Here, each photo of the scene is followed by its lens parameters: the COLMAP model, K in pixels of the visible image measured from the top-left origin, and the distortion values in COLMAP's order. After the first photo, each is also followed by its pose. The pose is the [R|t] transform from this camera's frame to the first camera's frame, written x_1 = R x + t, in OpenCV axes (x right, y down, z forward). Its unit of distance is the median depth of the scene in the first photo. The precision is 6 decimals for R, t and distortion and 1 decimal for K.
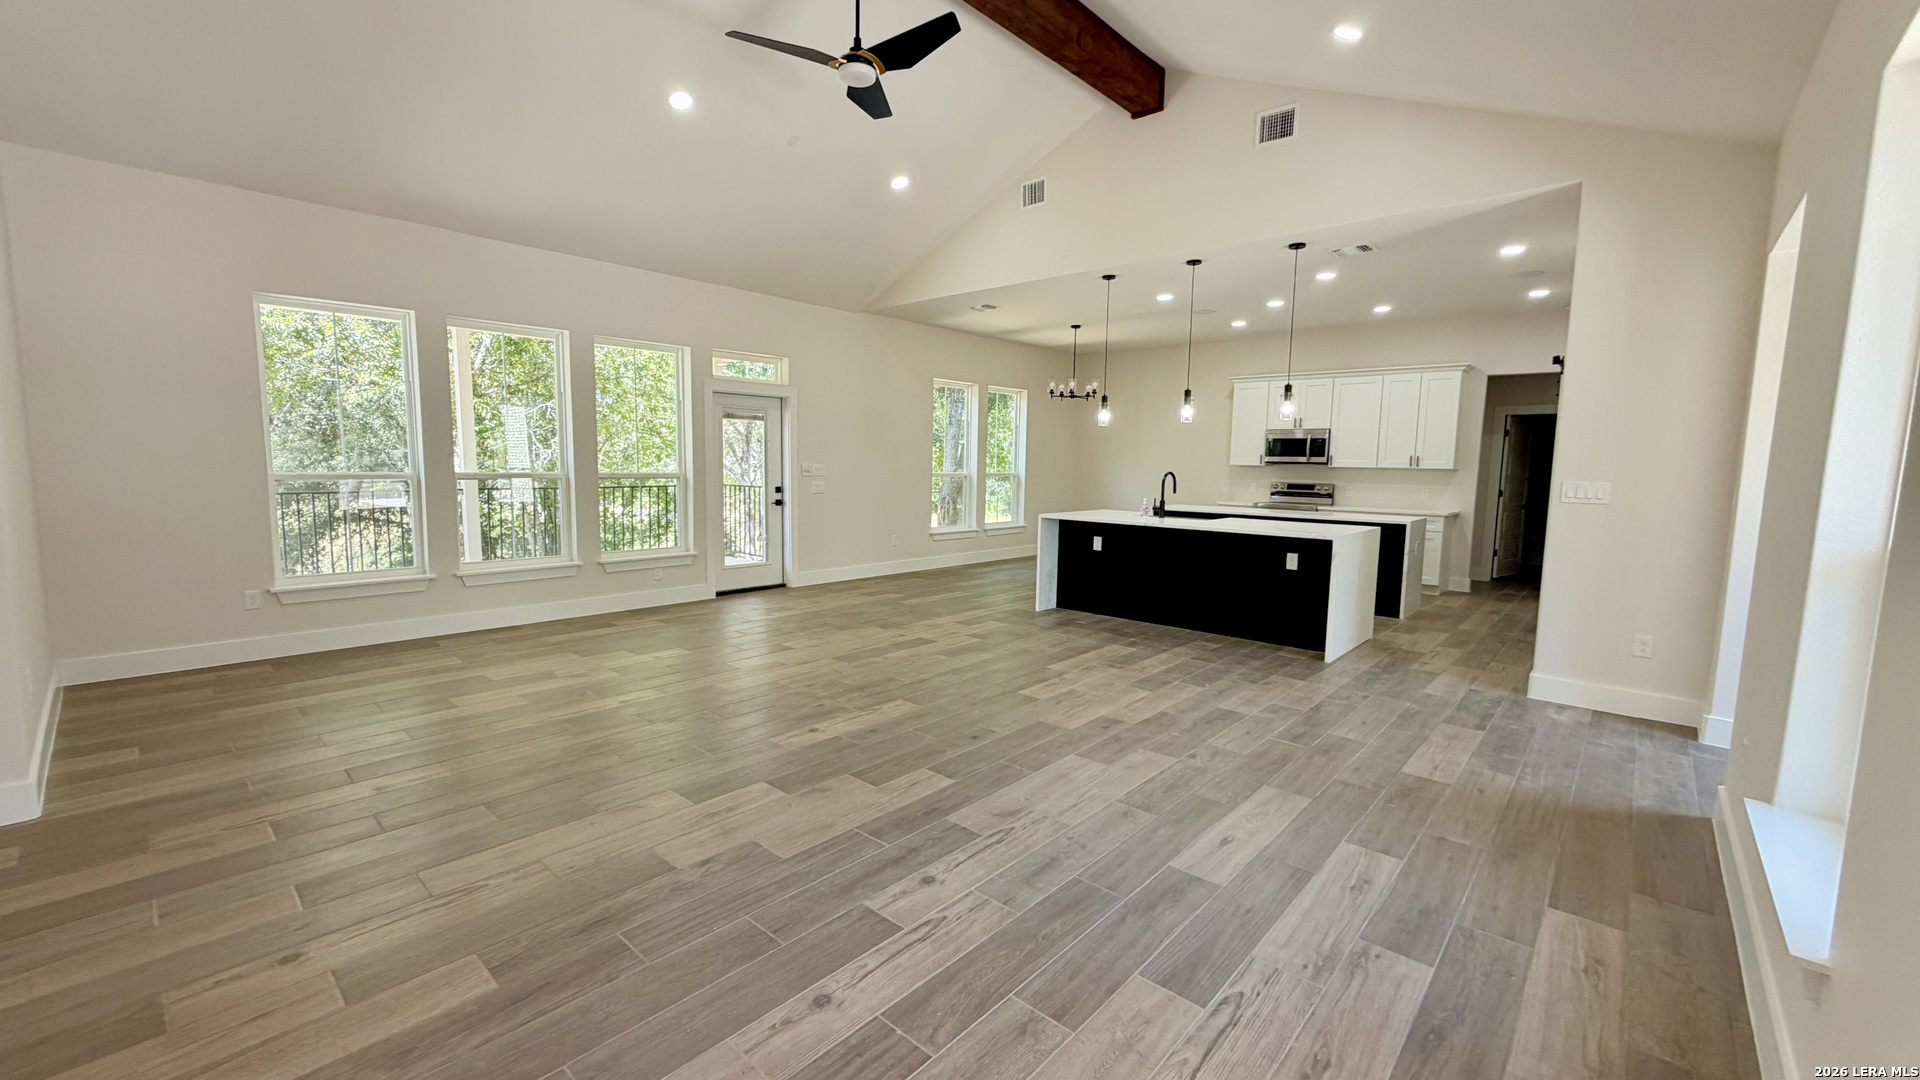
lens RADIAL K [[766.0, 0, 953.4], [0, 766.0, 544.8], [0, 0, 1]] dist [0.000781, 0.000490]
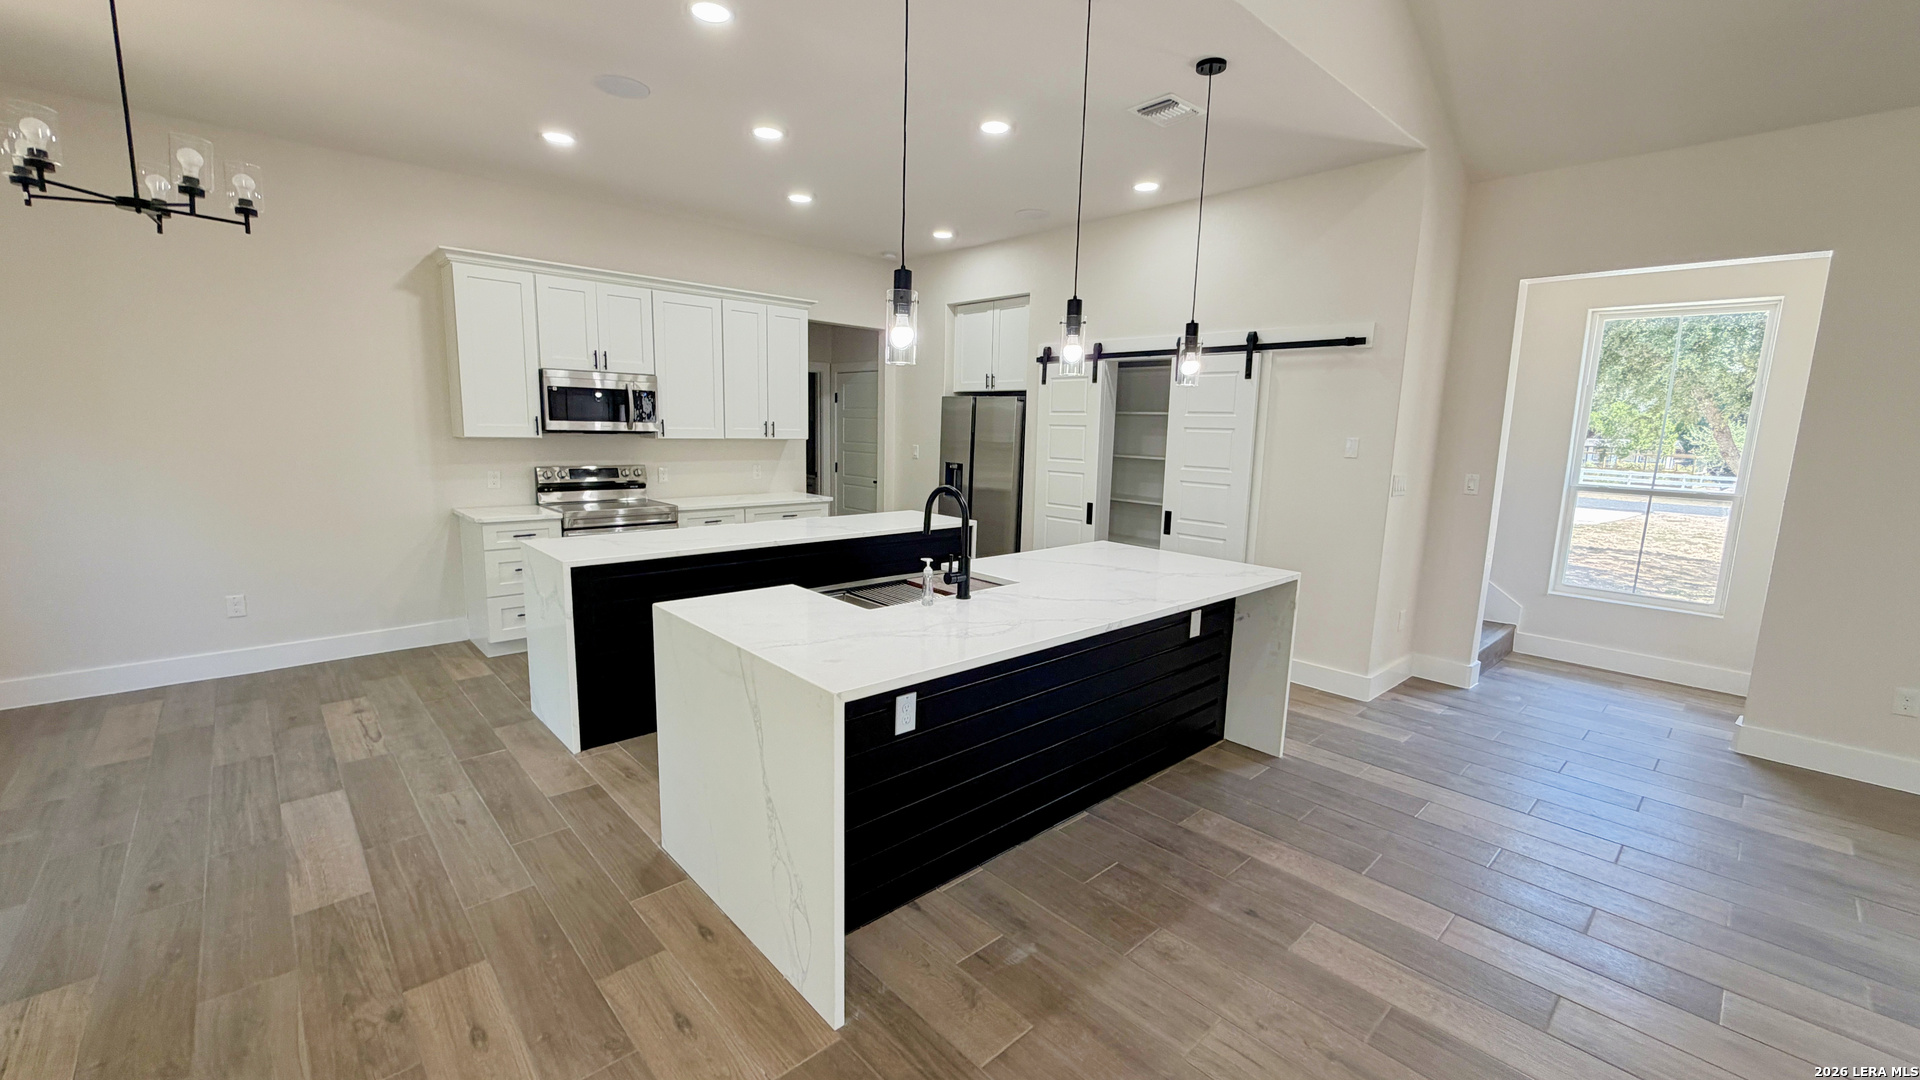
lens RADIAL K [[766.0, 0, 953.3], [0, 766.0, 543.9], [0, 0, 1]] dist [0.000781, 0.000490]
pose [[0.087433, -0.169889, 0.981577, -0.111137], [0.086309, 0.982937, 0.162437, -0.109115], [-0.992424, 0.070516, 0.100604, 0.792300]]
